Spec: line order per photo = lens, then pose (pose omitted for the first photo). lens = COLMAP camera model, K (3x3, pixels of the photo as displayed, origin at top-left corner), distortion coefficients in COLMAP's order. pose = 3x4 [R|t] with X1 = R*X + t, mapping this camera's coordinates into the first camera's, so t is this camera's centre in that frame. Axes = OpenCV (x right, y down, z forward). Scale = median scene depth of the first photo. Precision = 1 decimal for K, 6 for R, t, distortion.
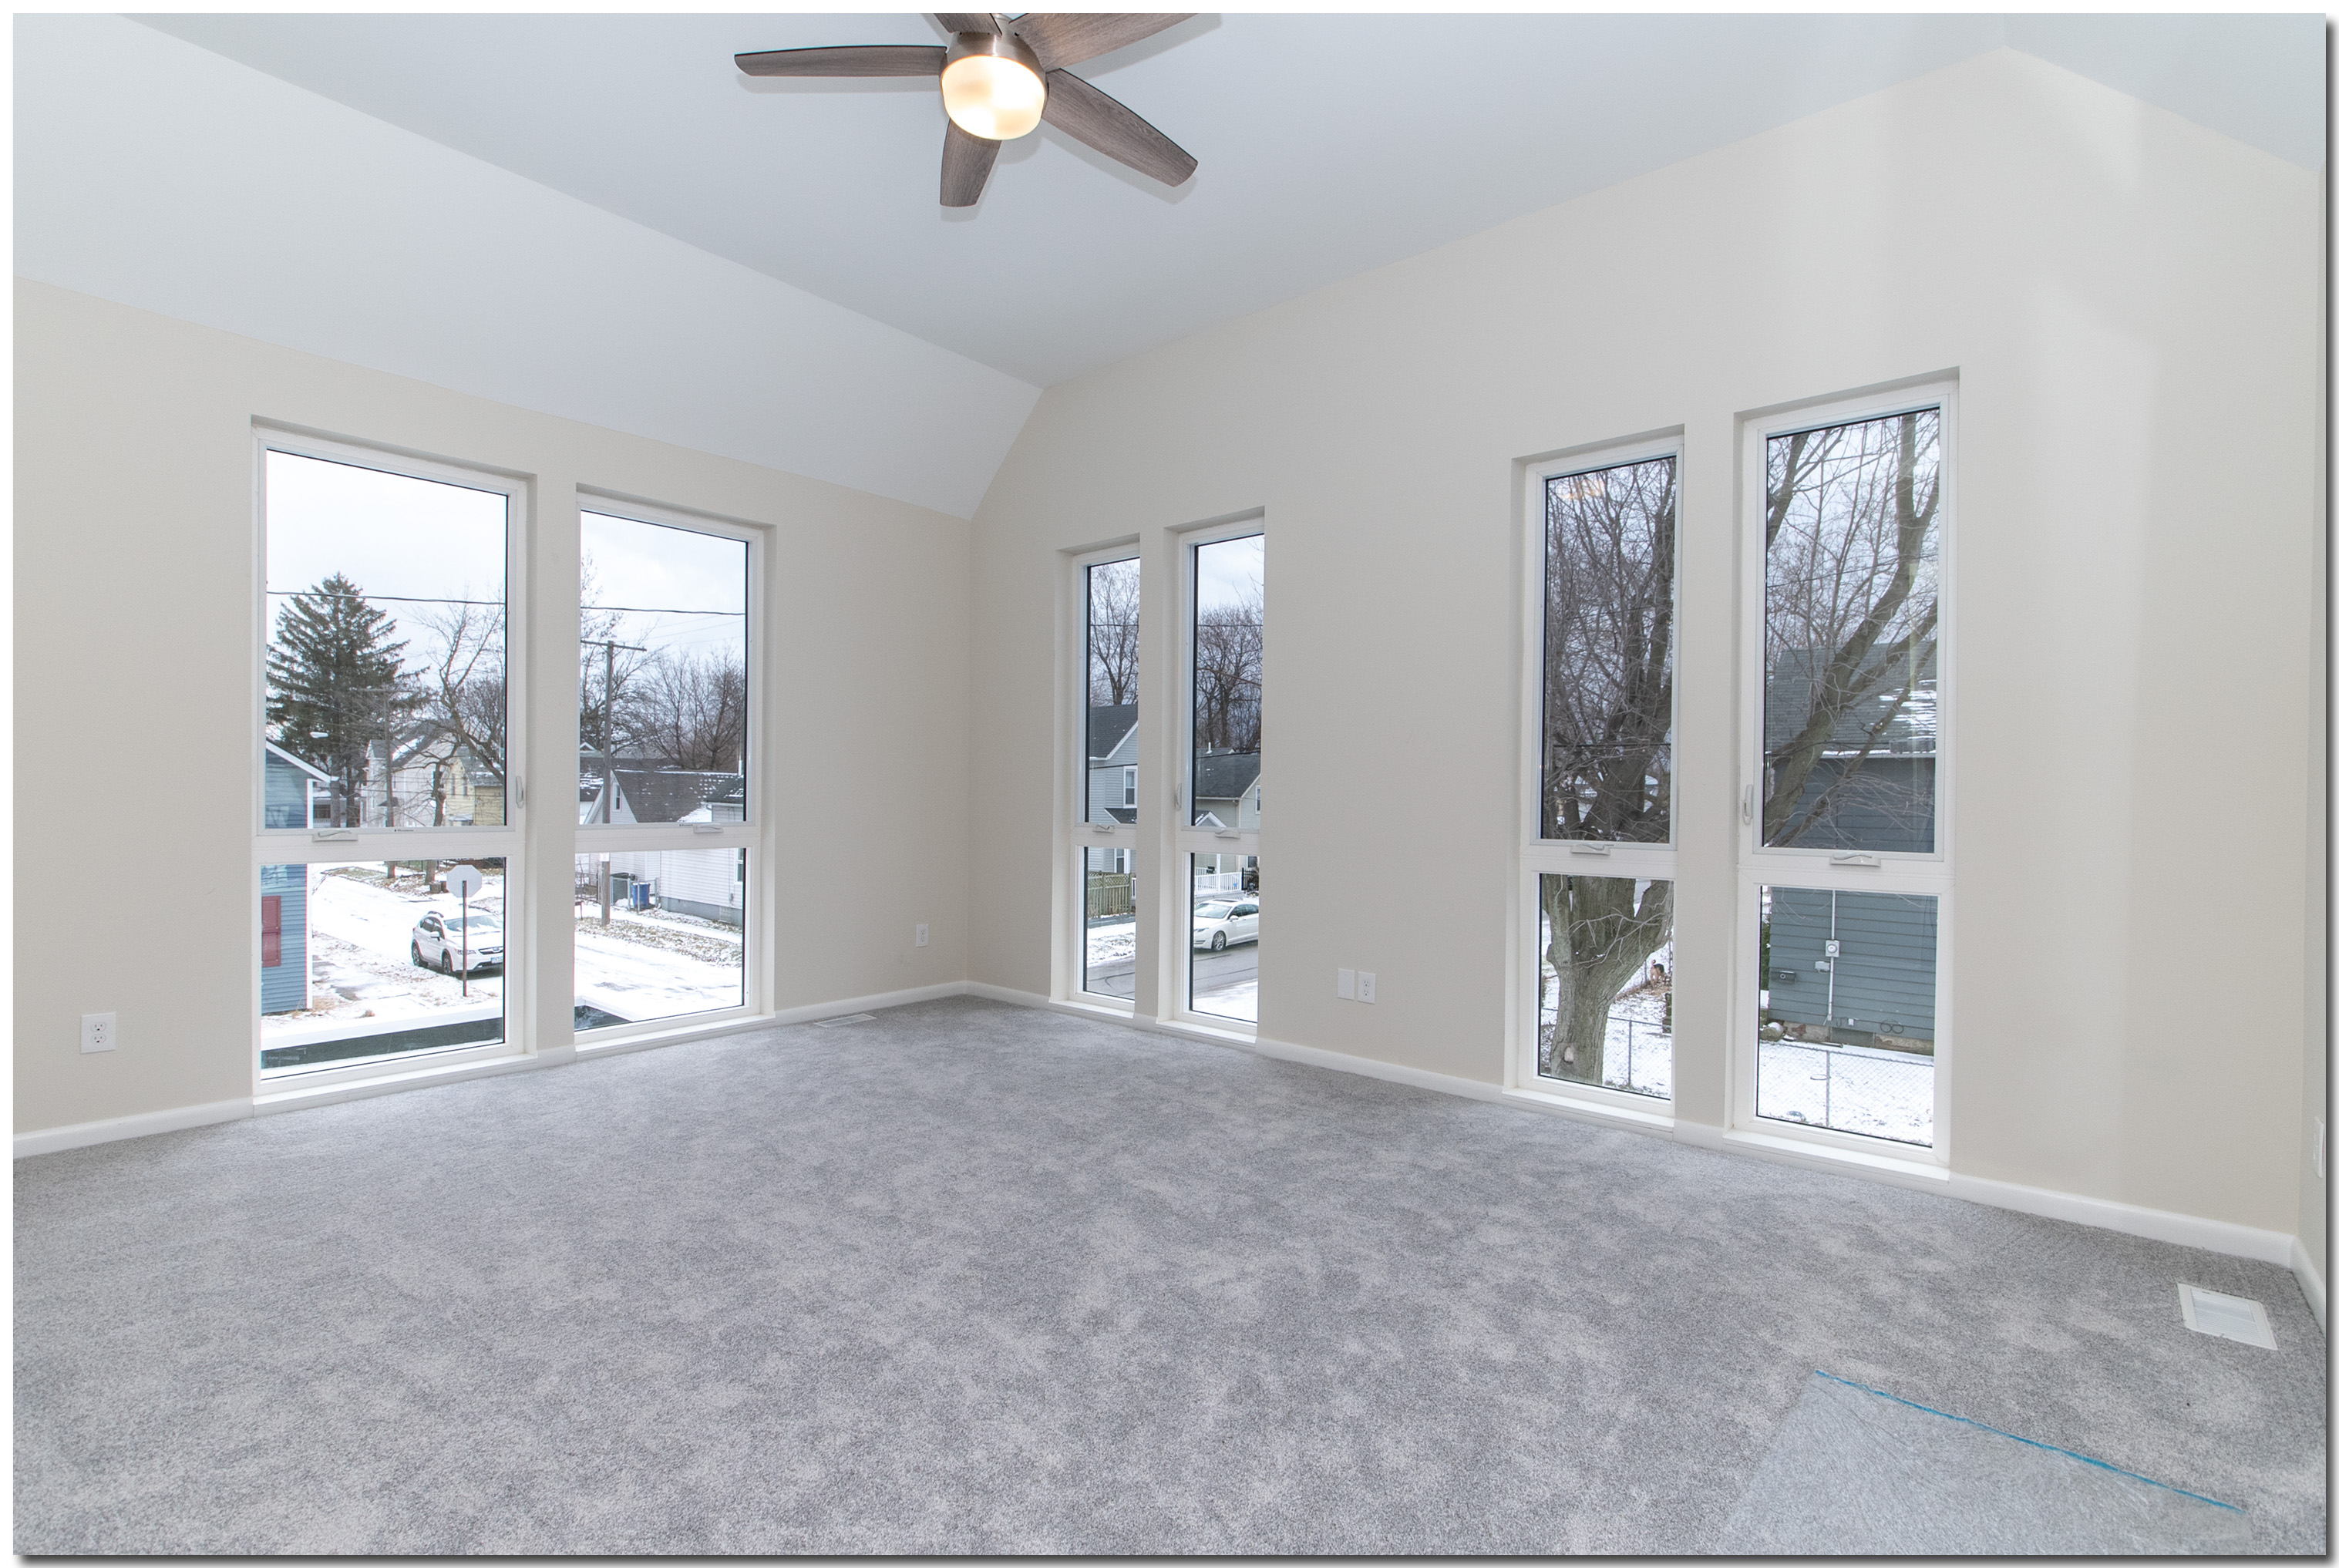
lens RADIAL K [[1022.1, 0, 1165.4], [0, 1022.1, 789.6], [0, 0, 1]] dist [-0.000866, -0.000072]
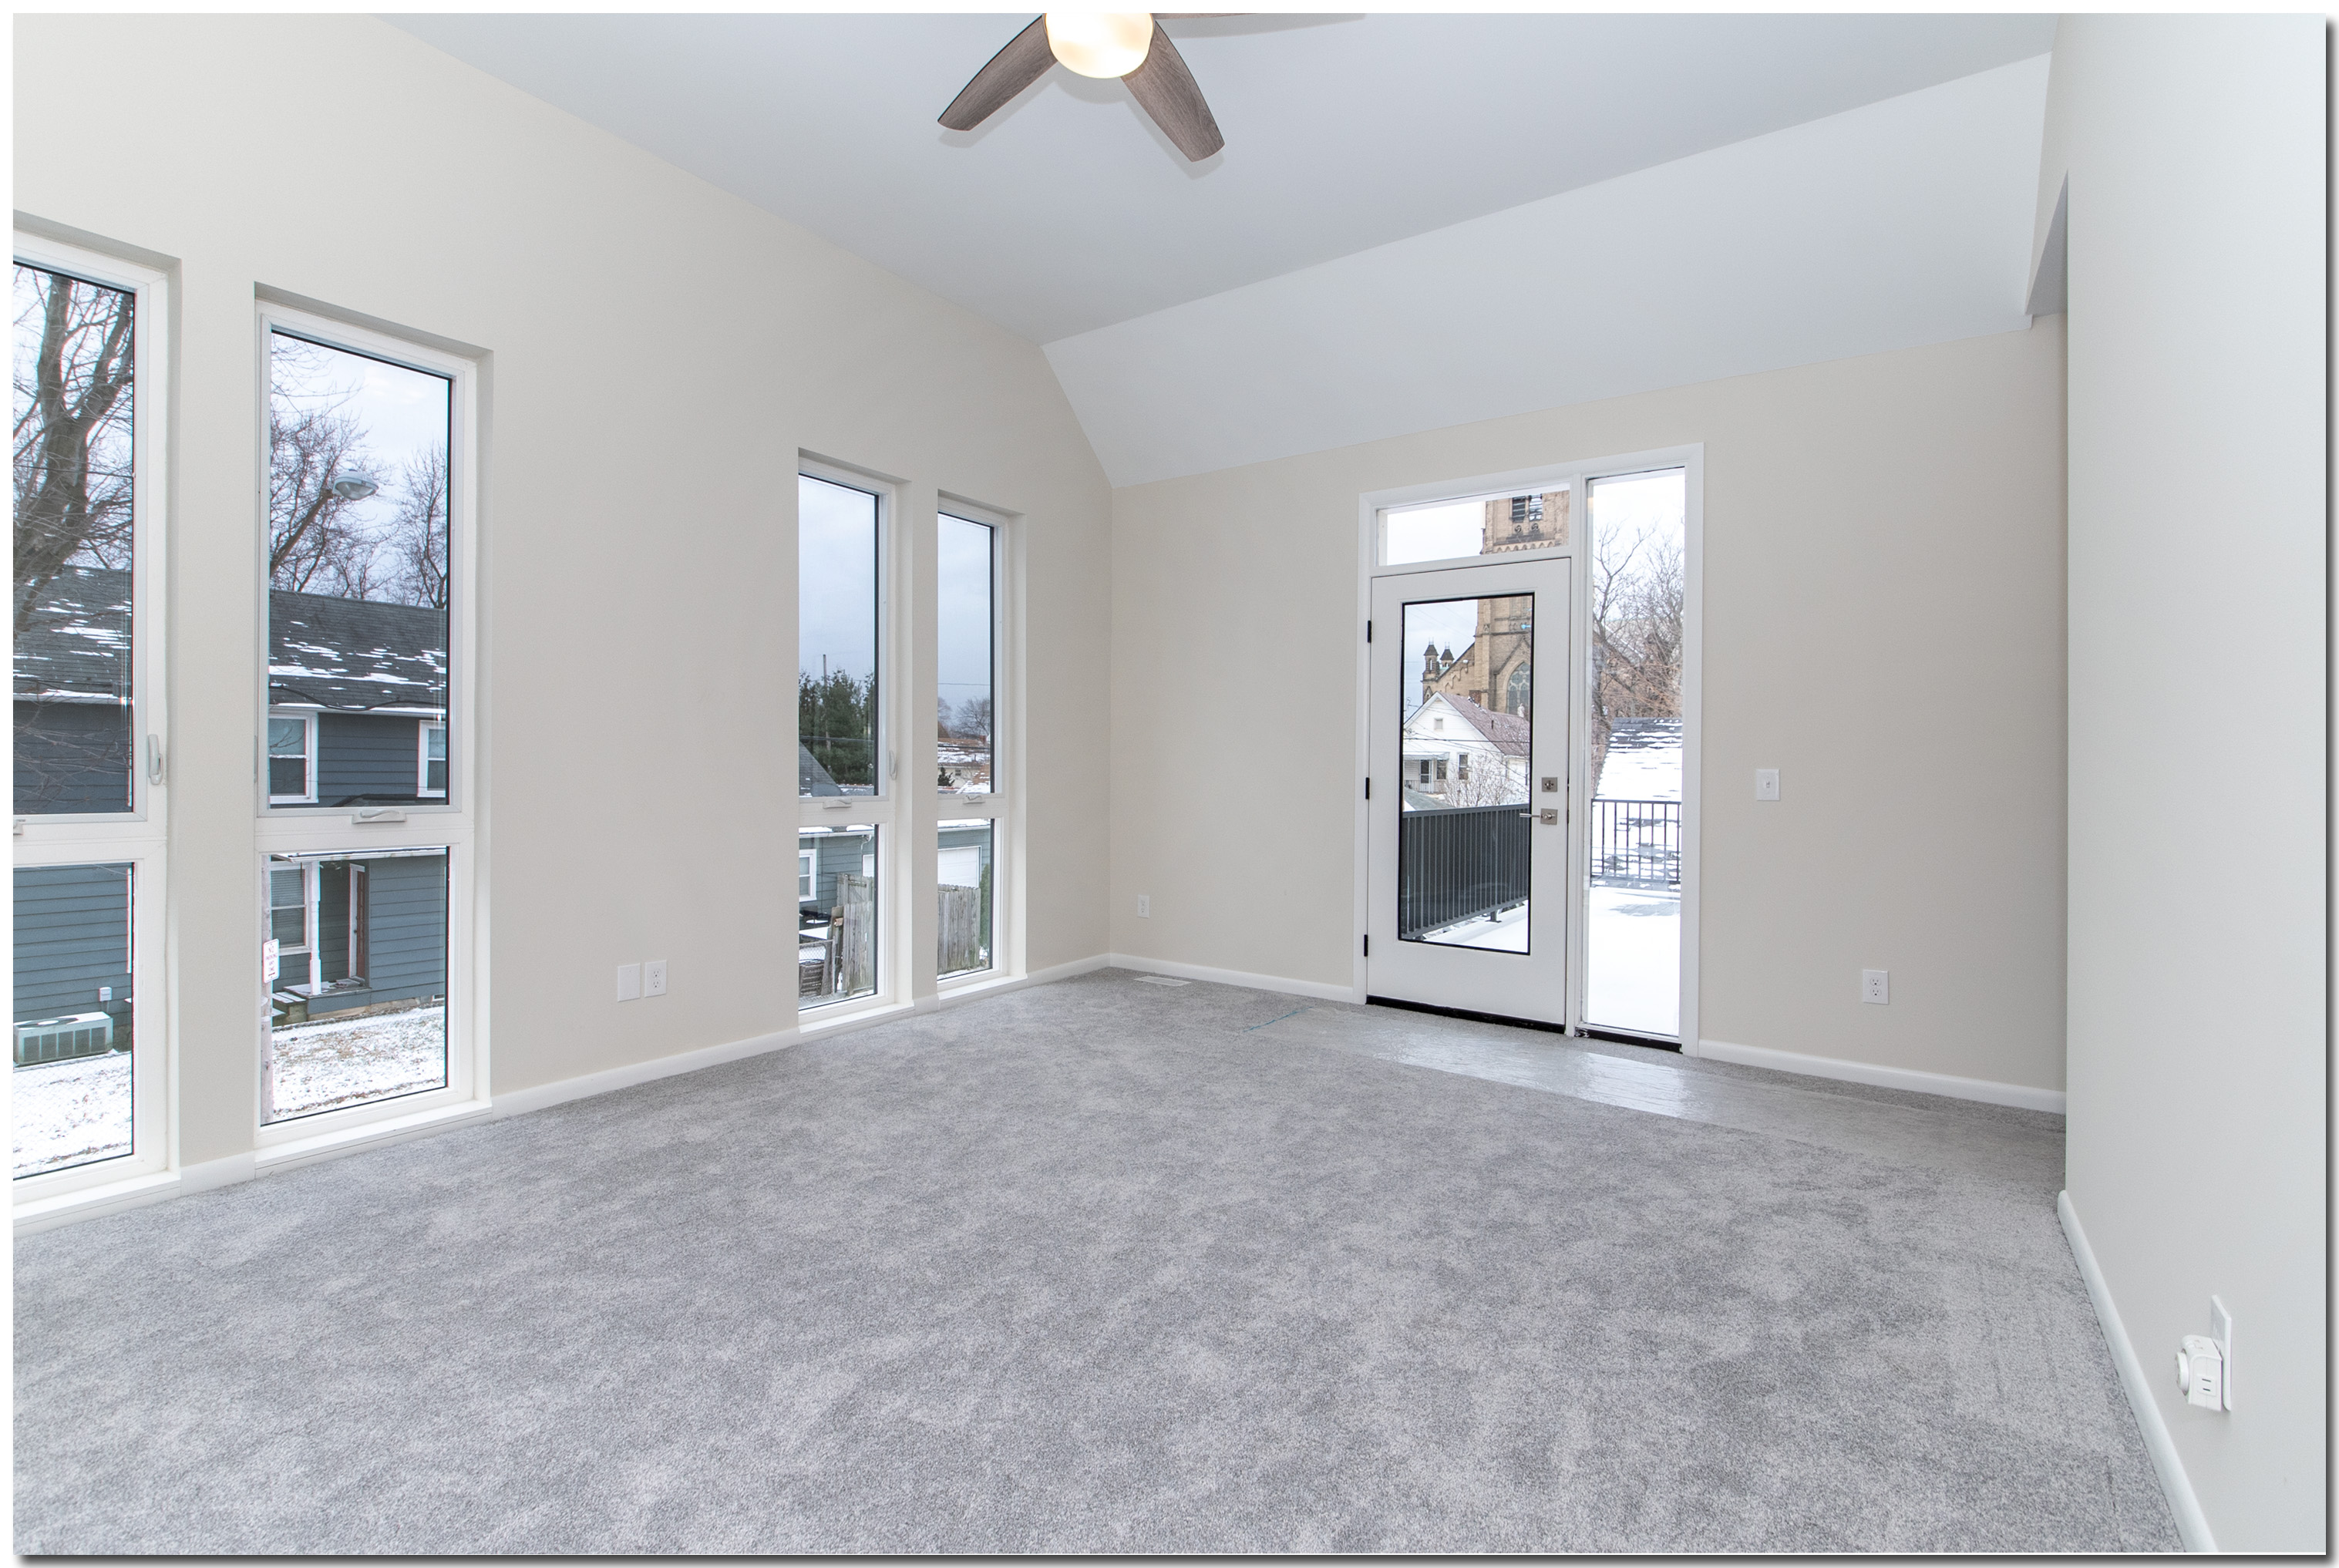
lens RADIAL K [[1022.1, 0, 1171.7], [0, 1022.1, 776.4], [0, 0, 1]] dist [-0.000866, -0.000072]
pose [[-0.103586, -0.008551, 0.994584, -0.348483], [-0.012212, 0.999899, 0.007325, 0.016492], [-0.994546, -0.011387, -0.103680, 0.368545]]
